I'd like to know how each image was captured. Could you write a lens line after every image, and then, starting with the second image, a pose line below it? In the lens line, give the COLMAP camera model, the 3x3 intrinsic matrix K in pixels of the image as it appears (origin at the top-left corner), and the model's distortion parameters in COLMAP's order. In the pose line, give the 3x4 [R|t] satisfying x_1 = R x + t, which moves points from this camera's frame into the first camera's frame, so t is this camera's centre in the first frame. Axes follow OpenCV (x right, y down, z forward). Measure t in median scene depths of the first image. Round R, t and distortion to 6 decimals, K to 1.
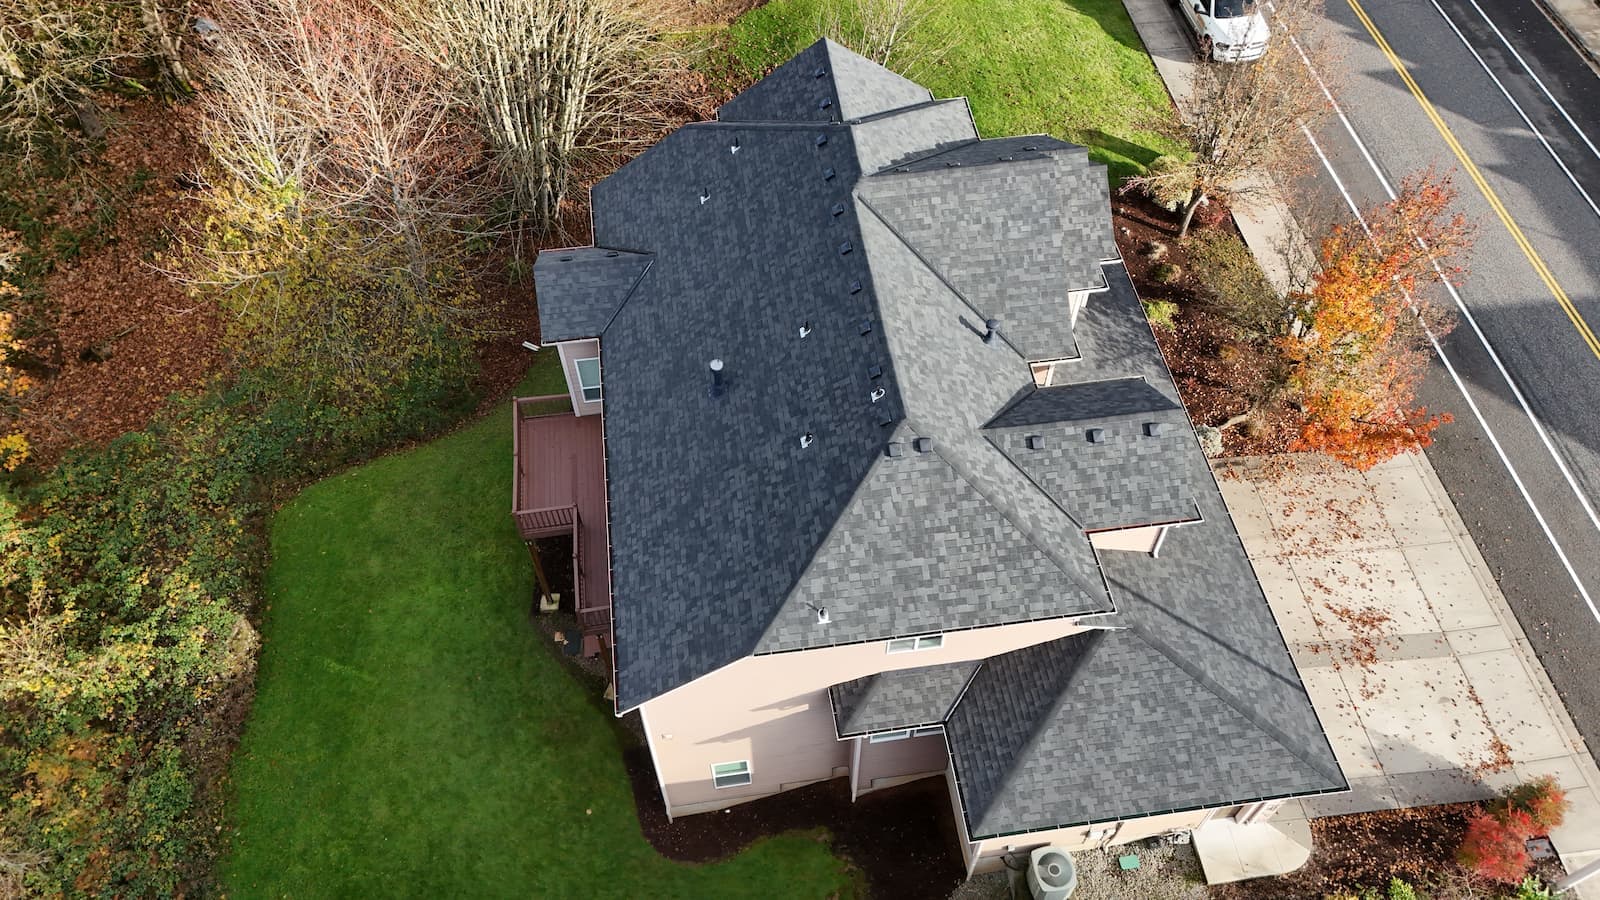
lens RADIAL K [[1179.1, 0, 800.0], [0, 1179.1, 450.0], [0, 0, 1]] dist [0.030858, -0.000947]
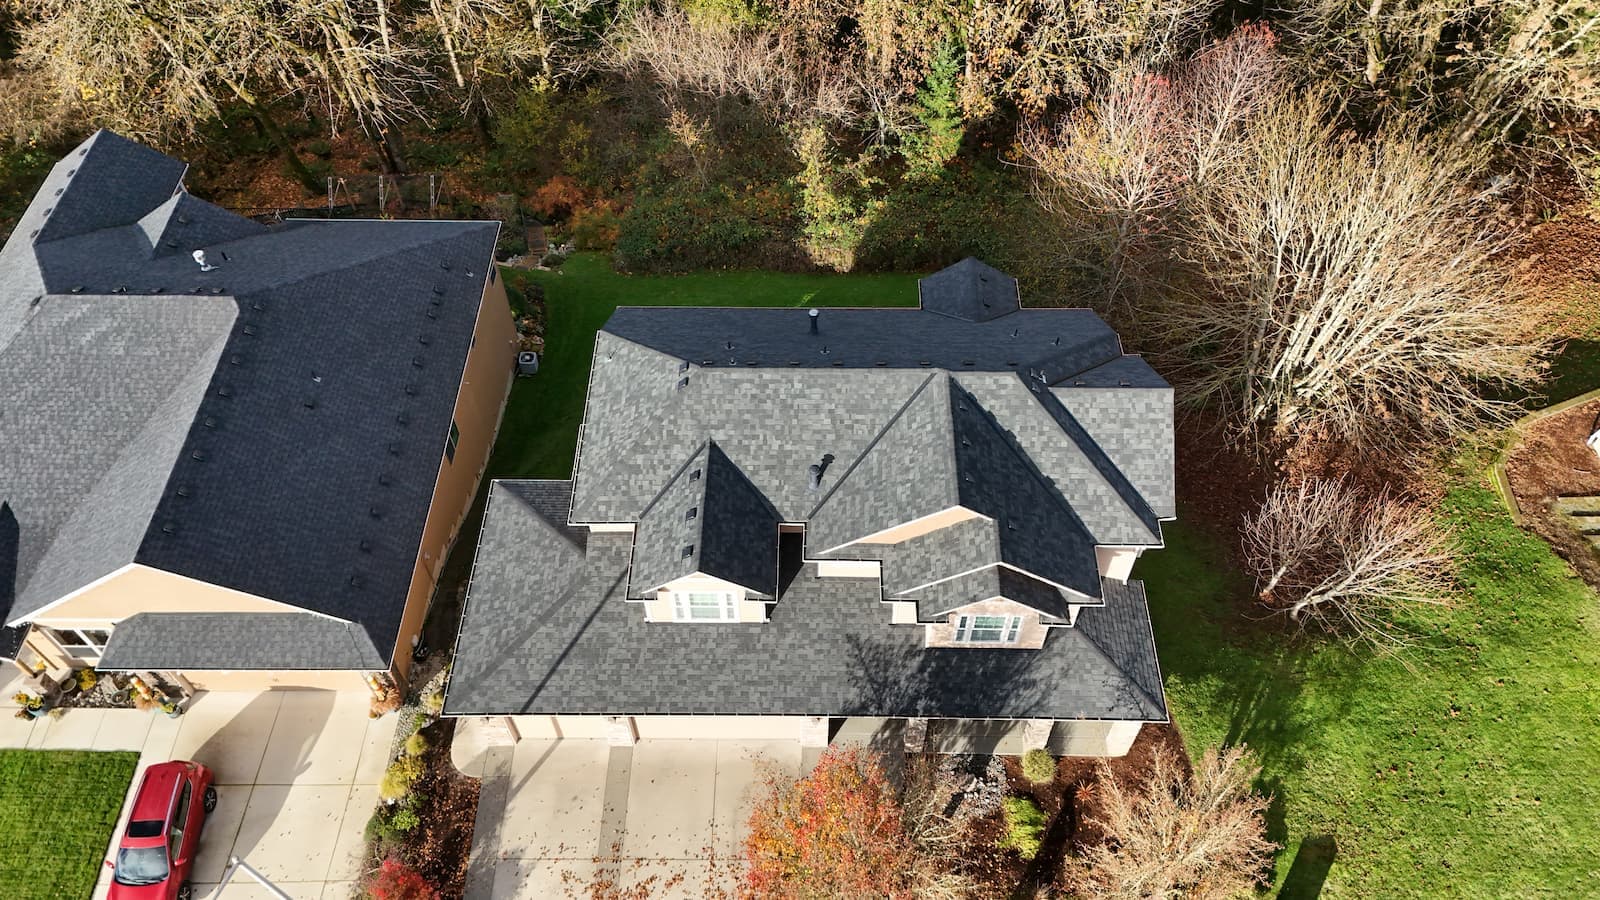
lens RADIAL K [[1134.1, 0, 795.9], [0, 1134.1, 457.8], [0, 0, 1]] dist [0.059807, -0.001947]
pose [[-0.149785, 0.794485, -0.588521, 0.827963], [-0.796864, 0.255360, 0.547539, -0.718395], [0.585297, 0.550985, 0.594847, 0.280422]]
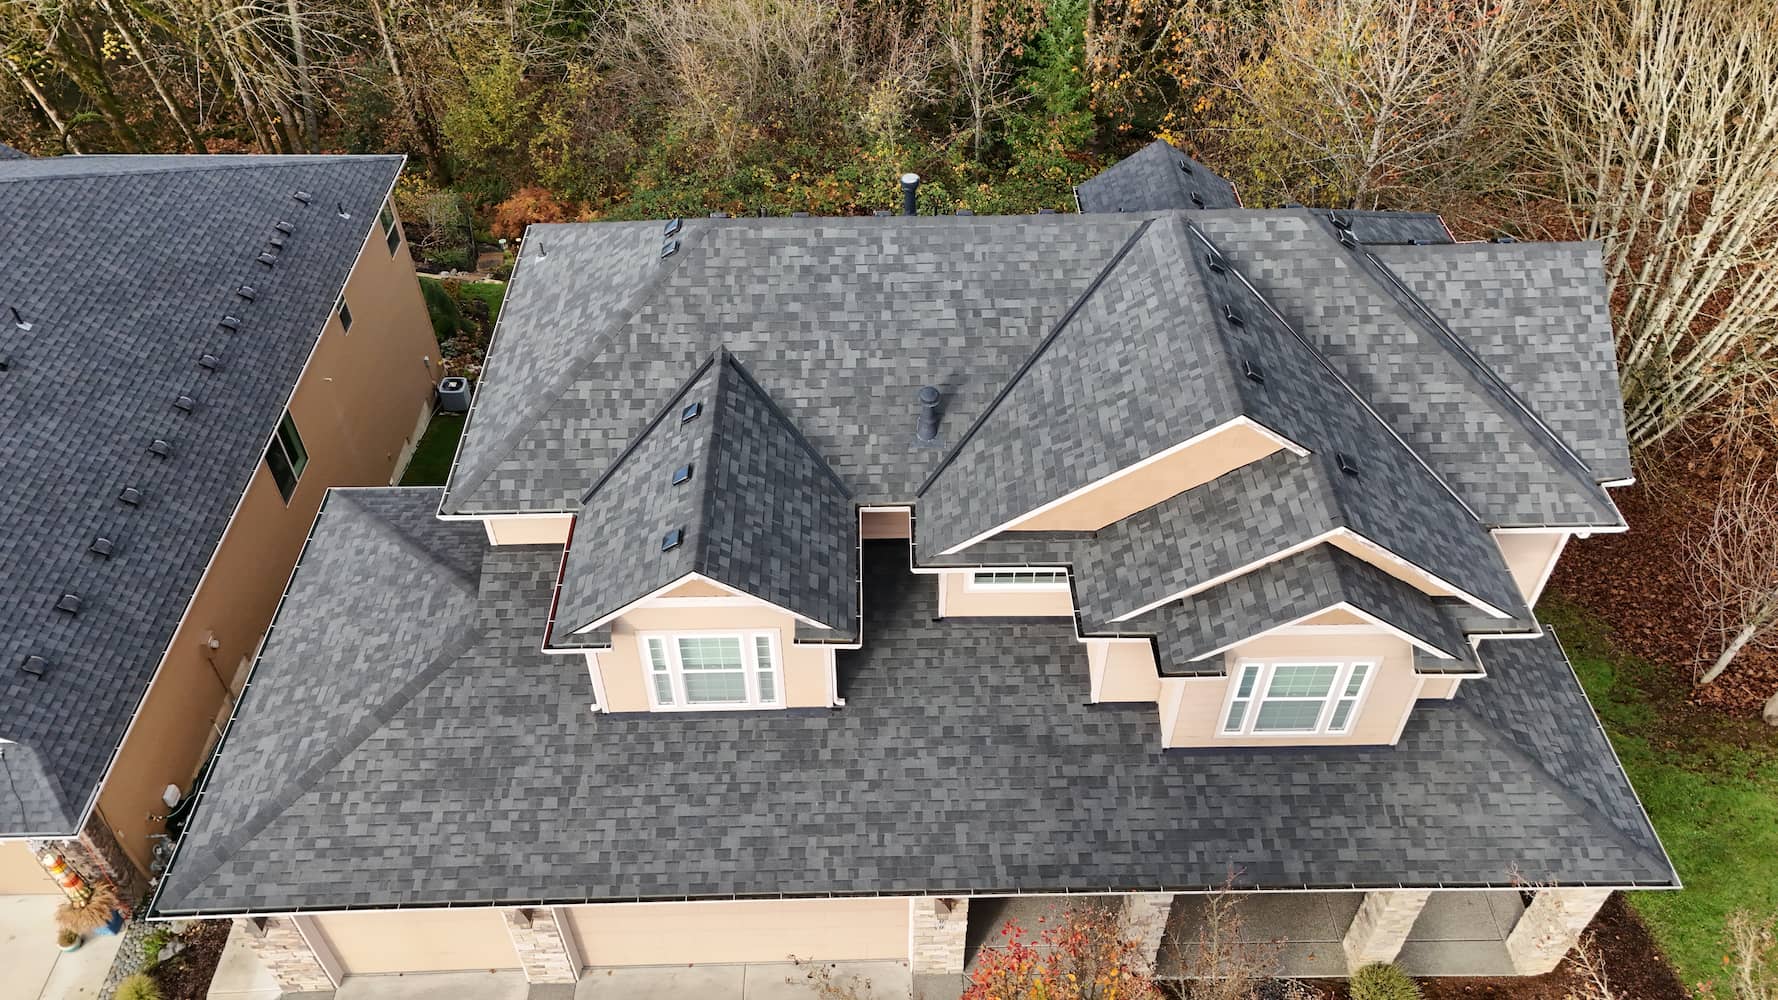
lens RADIAL K [[1310.3, 0, 889.0], [0, 1310.3, 500.0], [0, 0, 1]] dist [0.030858, -0.000947]
pose [[-0.115827, 0.706175, -0.698499, 0.669978], [-0.804610, 0.345629, 0.482850, -0.393326], [0.582398, 0.617946, 0.528162, 0.645235]]
